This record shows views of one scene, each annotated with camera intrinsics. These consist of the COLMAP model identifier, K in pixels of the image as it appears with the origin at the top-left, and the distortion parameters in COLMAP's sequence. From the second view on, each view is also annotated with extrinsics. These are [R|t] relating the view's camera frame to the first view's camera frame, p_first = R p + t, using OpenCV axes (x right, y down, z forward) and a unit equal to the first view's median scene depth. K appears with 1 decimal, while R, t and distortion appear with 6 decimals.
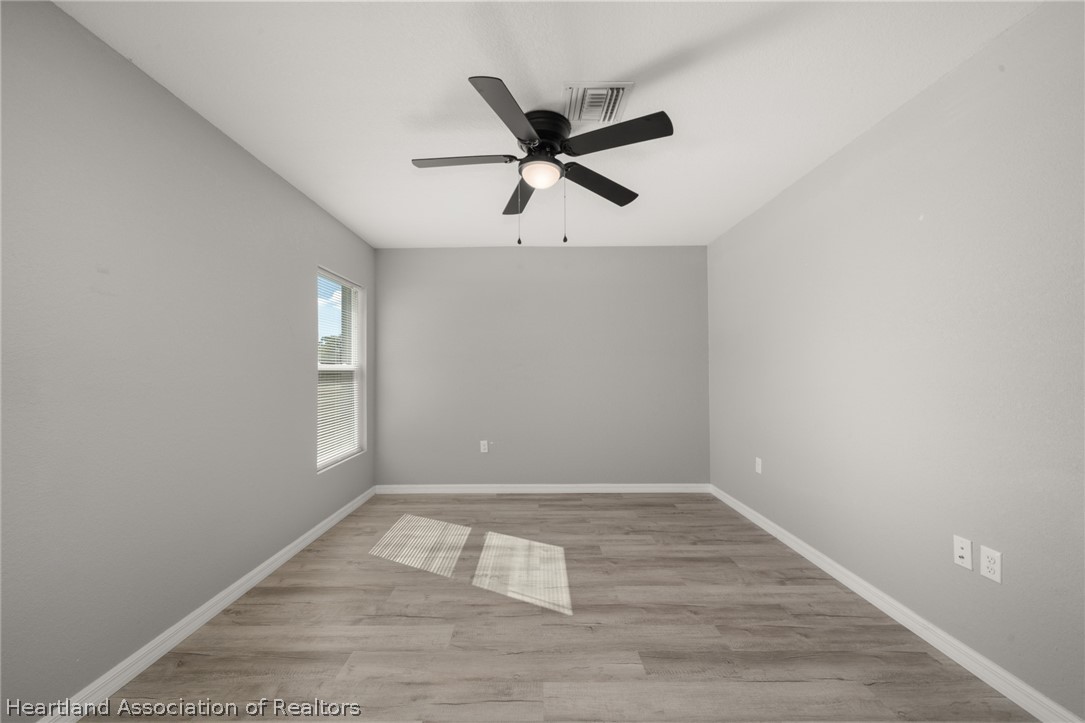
lens RADIAL K [[405.5, 0, 542.8], [0, 405.5, 367.1], [0, 0, 1]] dist [-0.003629, 0.000246]
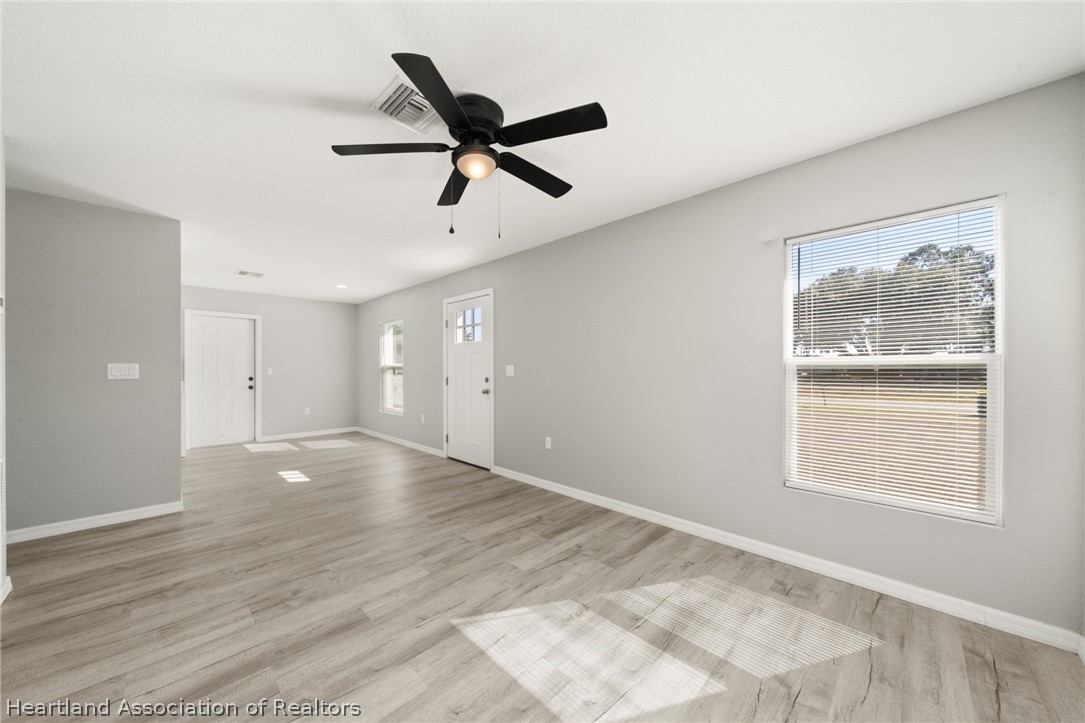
lens RADIAL K [[370.1, 0, 524.0], [0, 370.1, 367.1], [0, 0, 1]] dist [-0.006982, -0.000210]
pose [[-0.723553, -0.000981, -0.690268, 0.501995], [0.009189, 0.999897, -0.011053, 0.020395], [0.690208, -0.014341, -0.723469, 1.618255]]
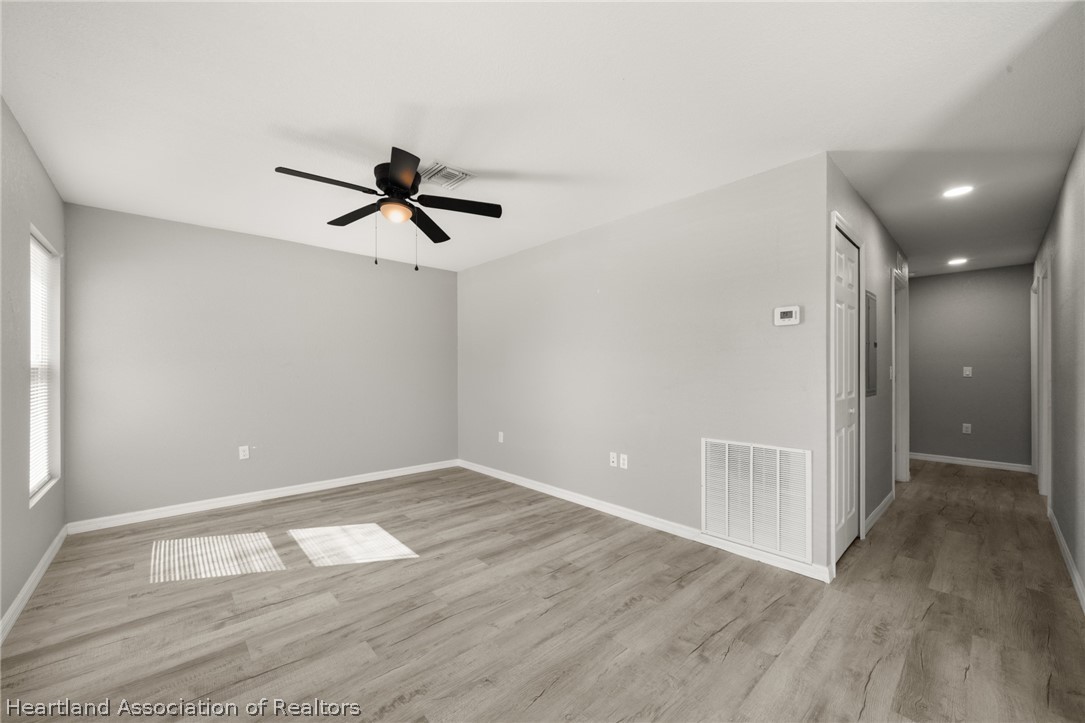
lens RADIAL K [[405.5, 0, 525.9], [0, 405.5, 372.8], [0, 0, 1]] dist [-0.003629, 0.000246]
pose [[0.753884, 0.001418, 0.657007, -0.488271], [-0.010178, 0.999903, 0.009520, 0.001440], [-0.656929, -0.013864, 0.753825, -0.191234]]
